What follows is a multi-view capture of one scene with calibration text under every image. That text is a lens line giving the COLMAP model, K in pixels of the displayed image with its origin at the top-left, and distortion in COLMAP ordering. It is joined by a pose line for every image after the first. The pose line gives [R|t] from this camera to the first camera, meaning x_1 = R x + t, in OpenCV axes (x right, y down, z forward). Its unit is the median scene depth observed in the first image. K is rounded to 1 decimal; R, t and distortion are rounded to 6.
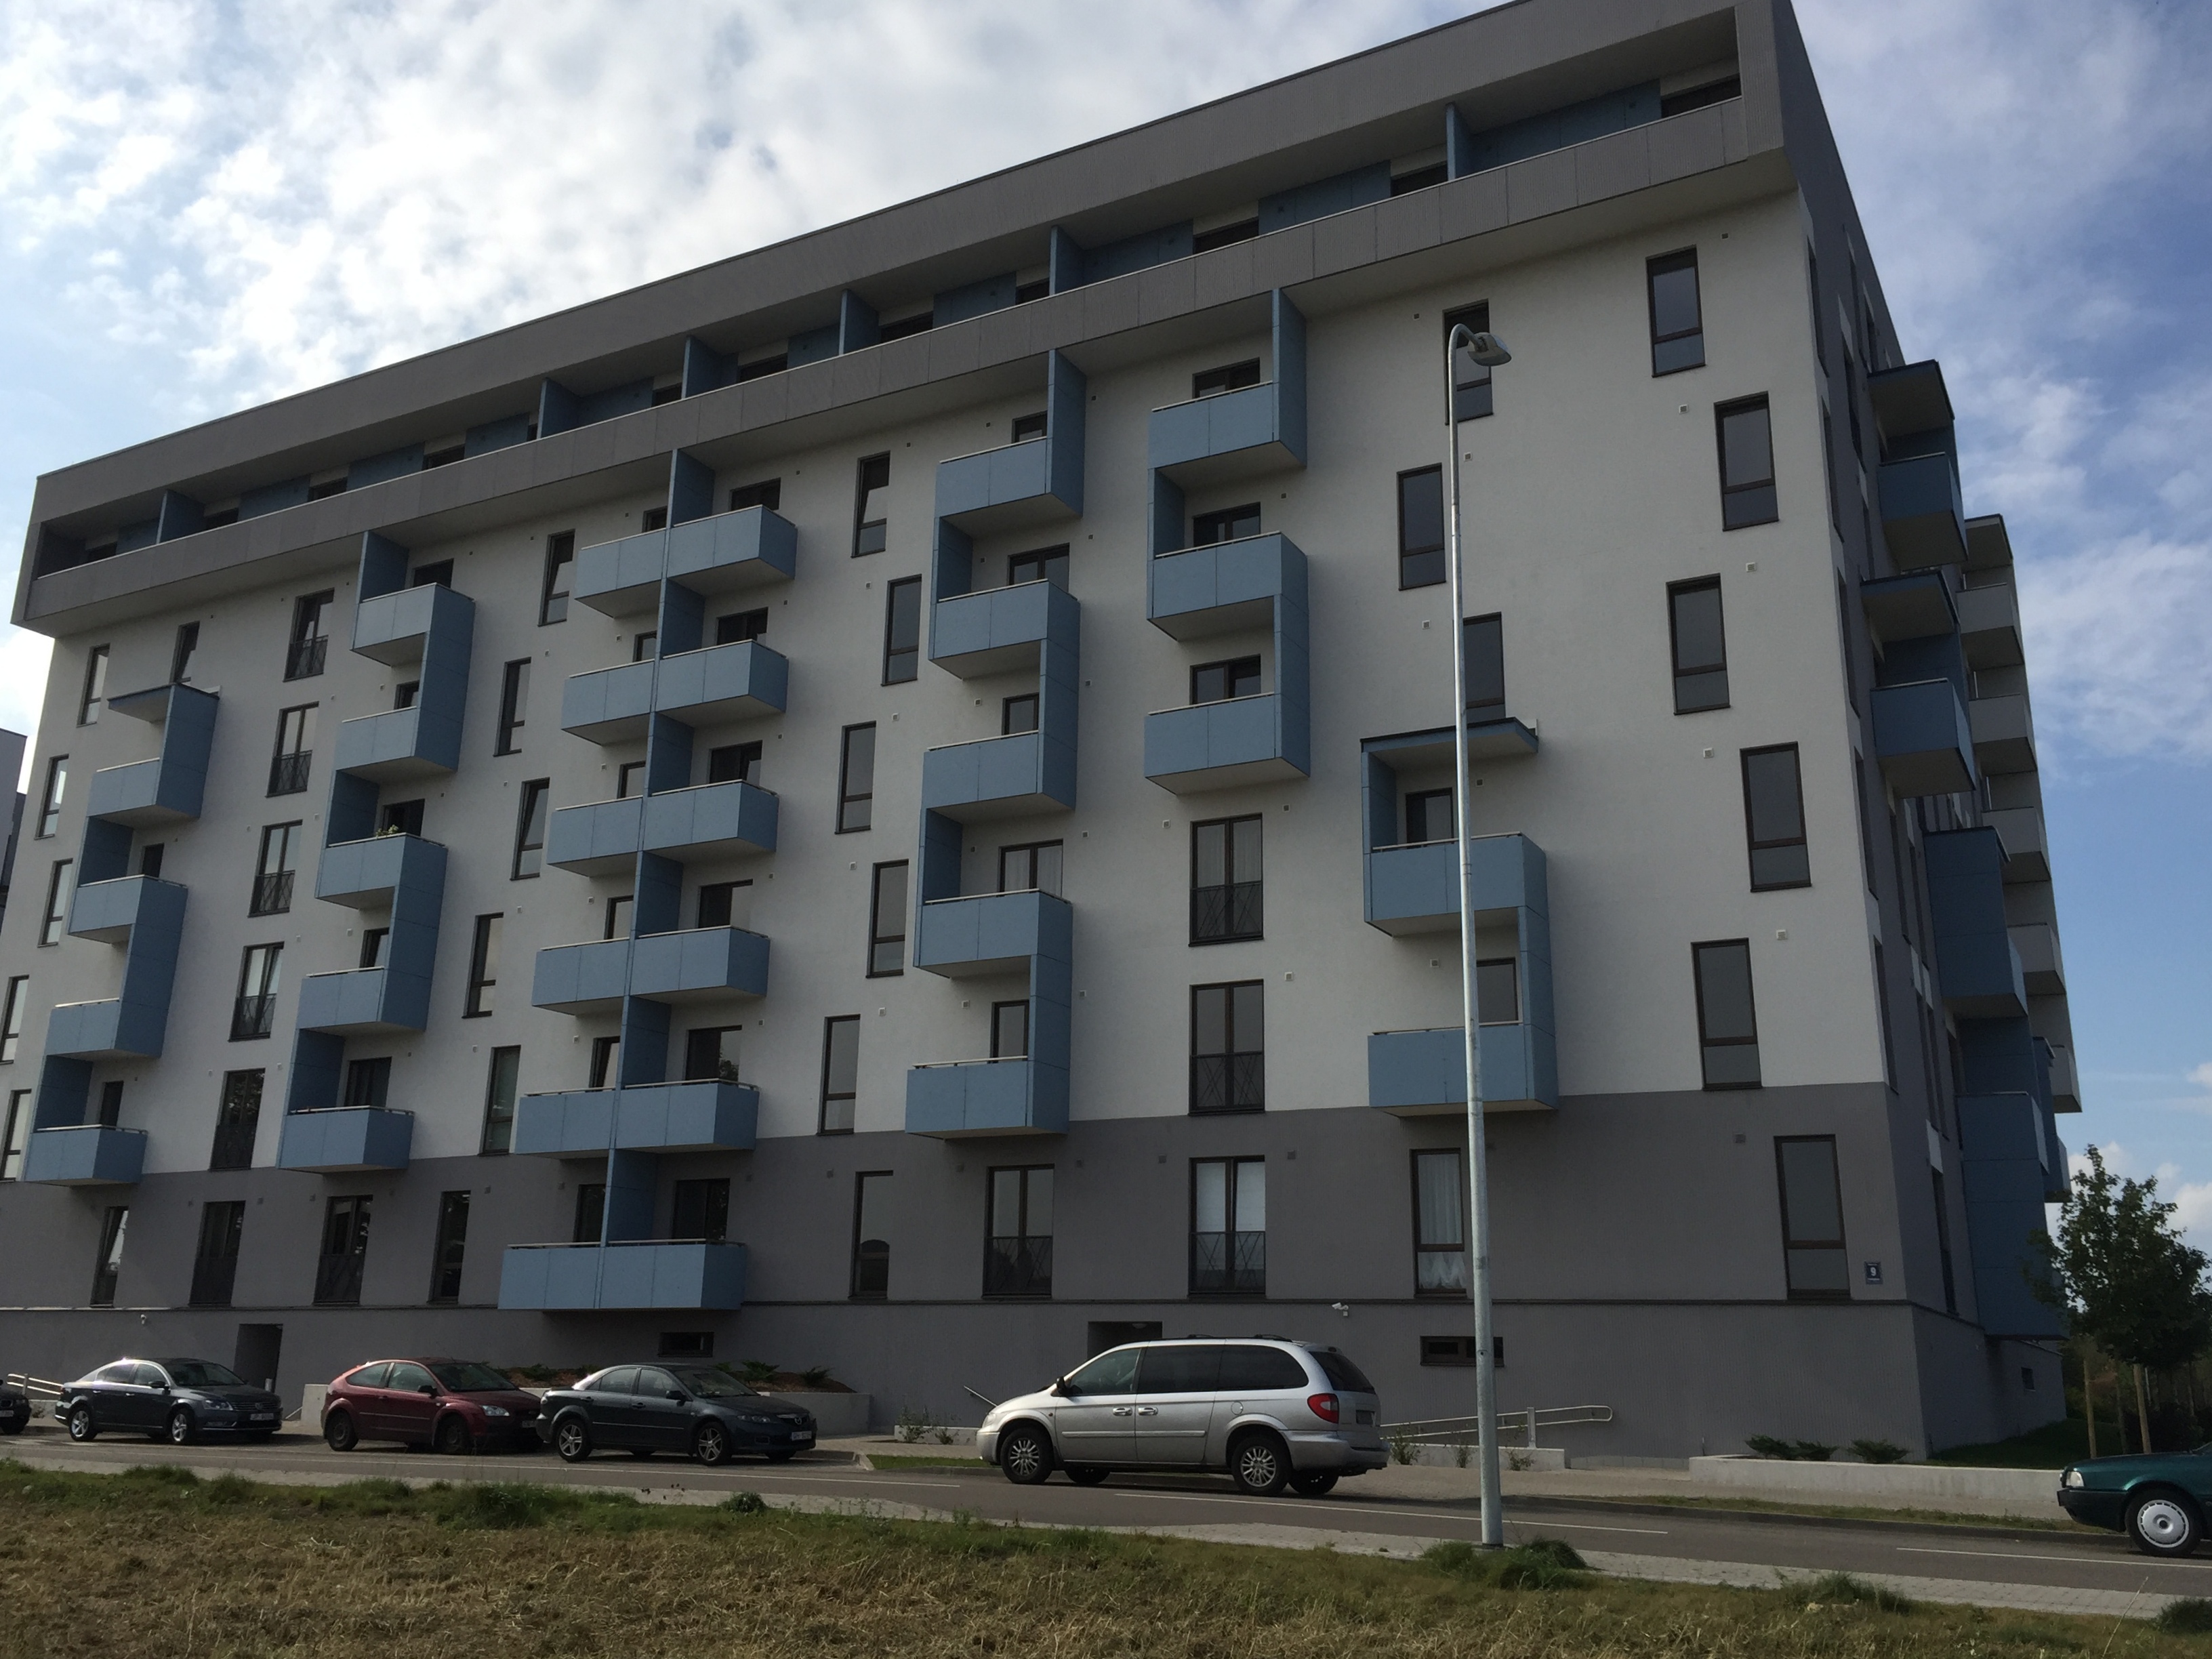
lens RADIAL K [[1873.2, 0, 1106.0], [0, 1873.2, 829.5], [0, 0, 1]] dist [0.074990, -0.082607]
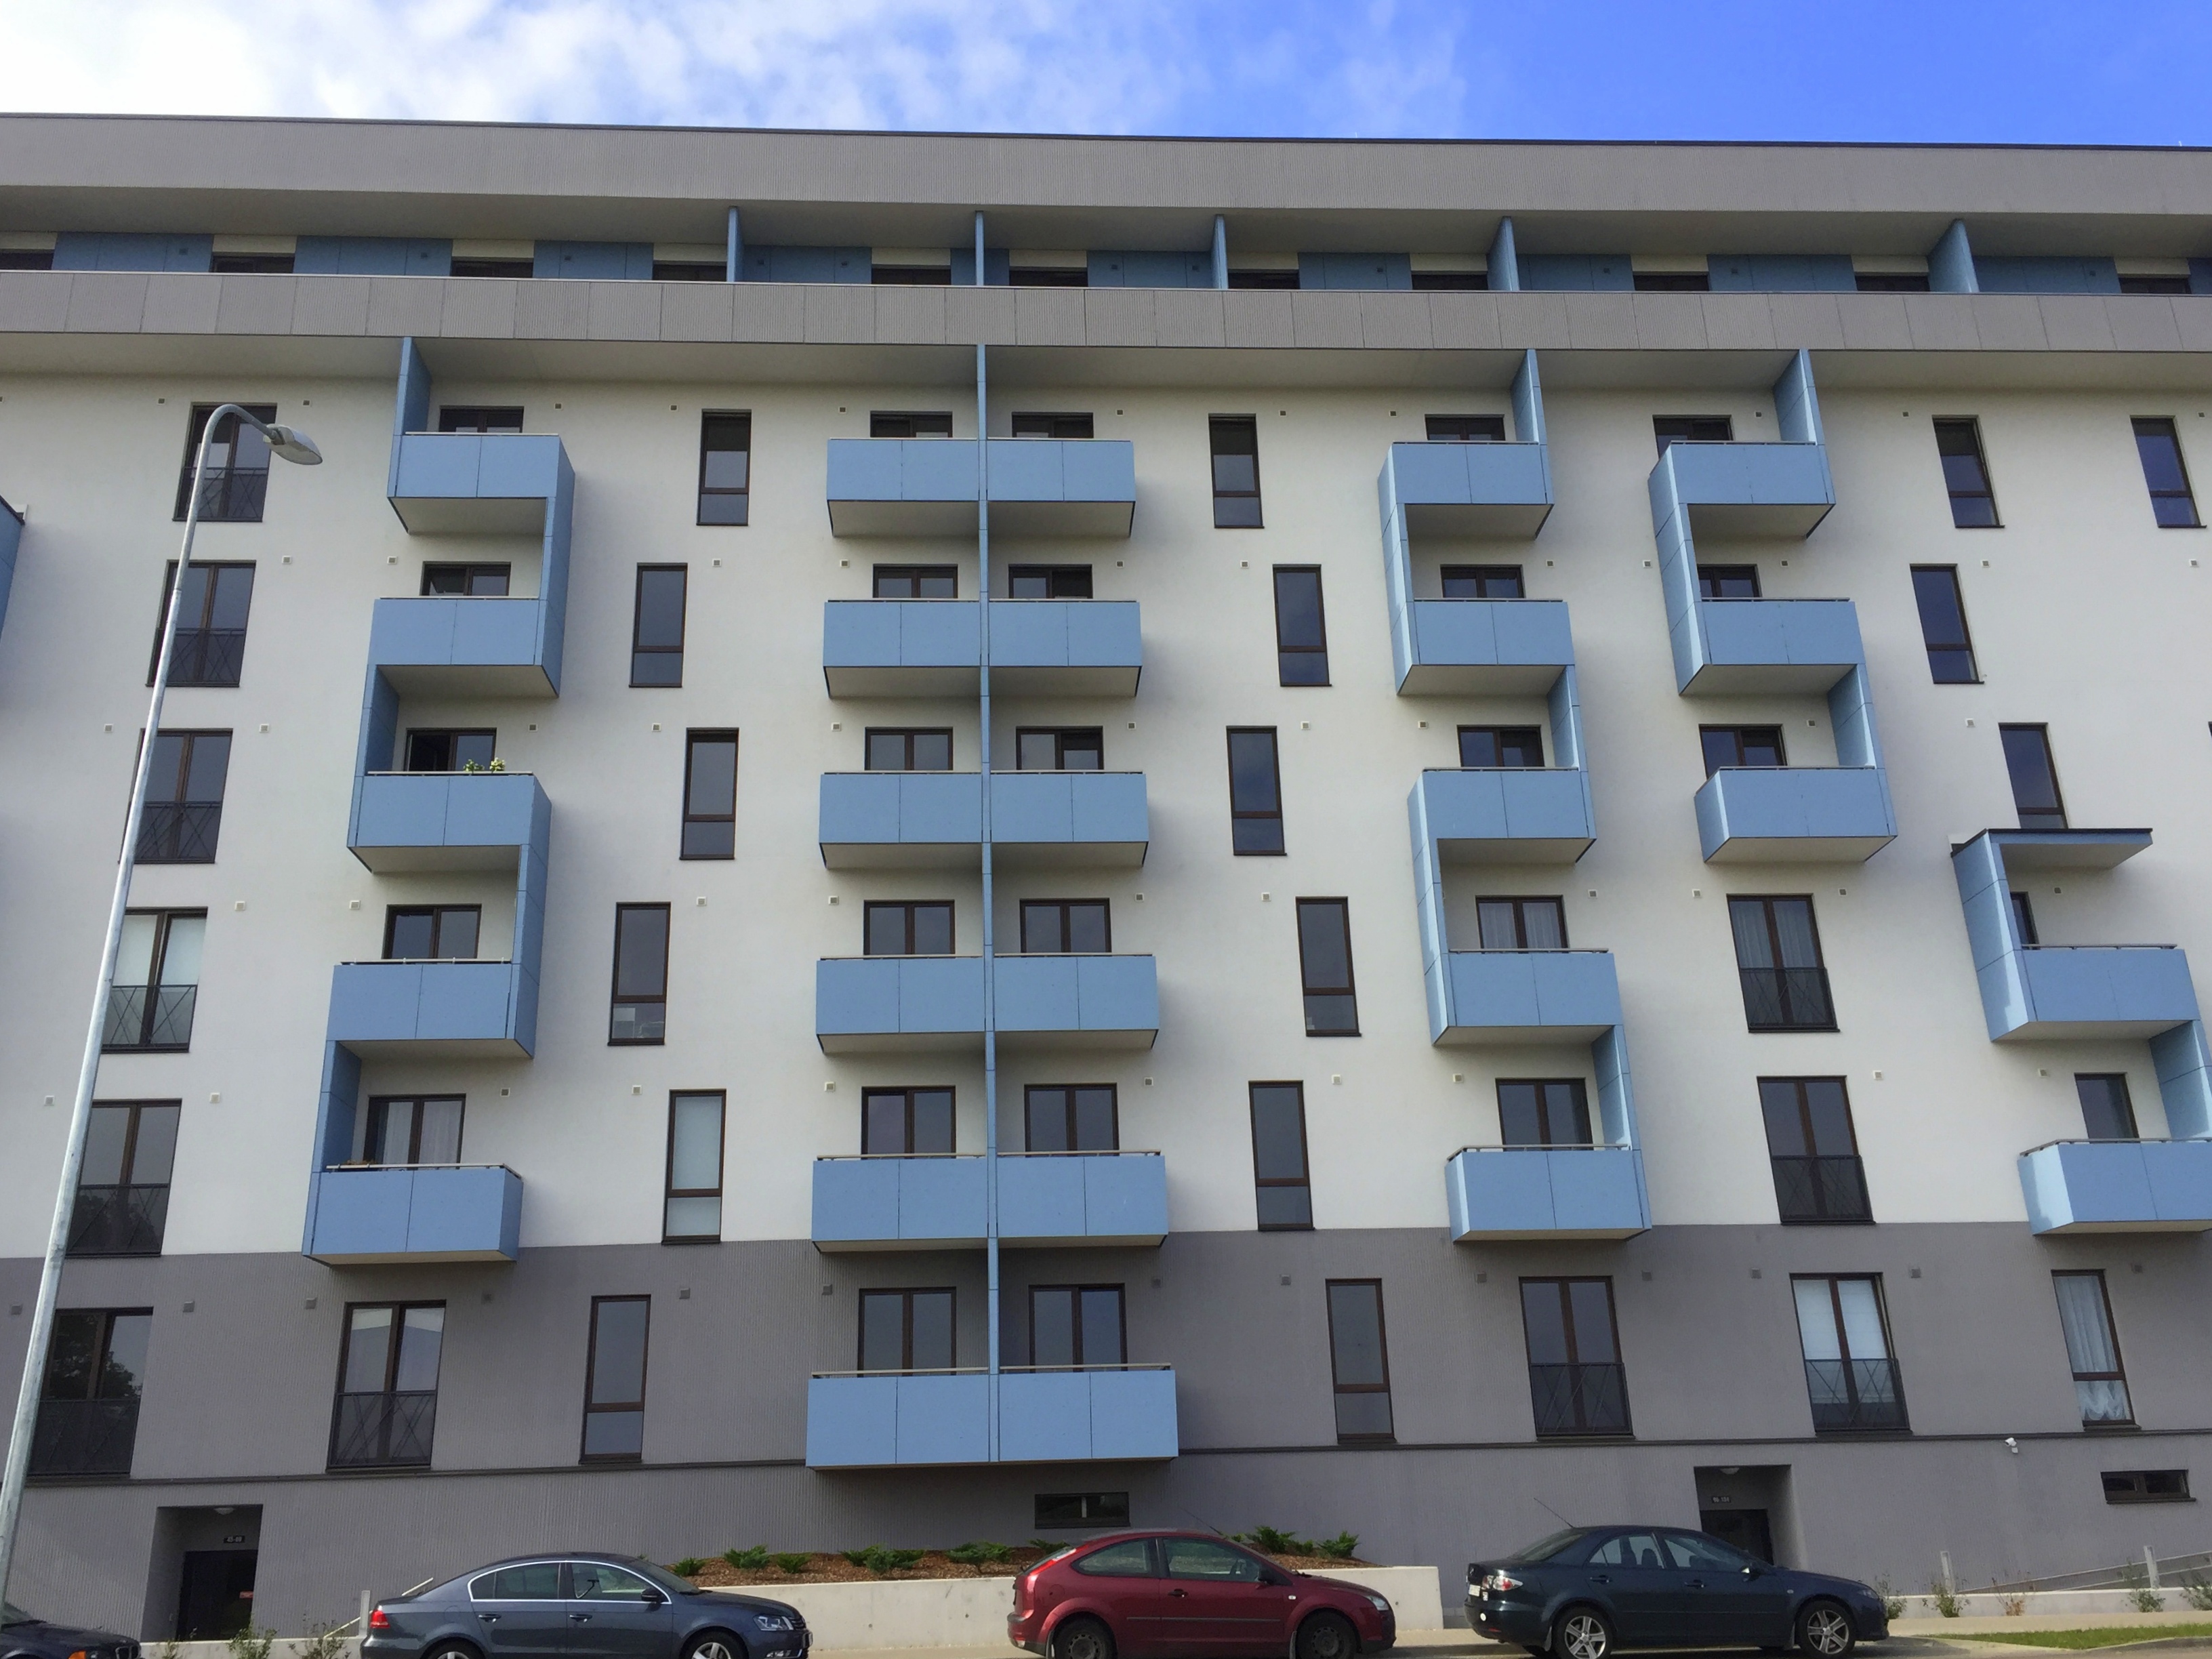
lens RADIAL K [[1920.0, 0, 1095.9], [0, 1920.0, 811.6], [0, 0, 1]] dist [0.098363, -0.136892]
pose [[0.855196, 0.146493, 0.497173, -0.561117], [-0.105631, 0.988356, -0.109523, 0.074344], [-0.507428, 0.041147, 0.860711, 0.289682]]
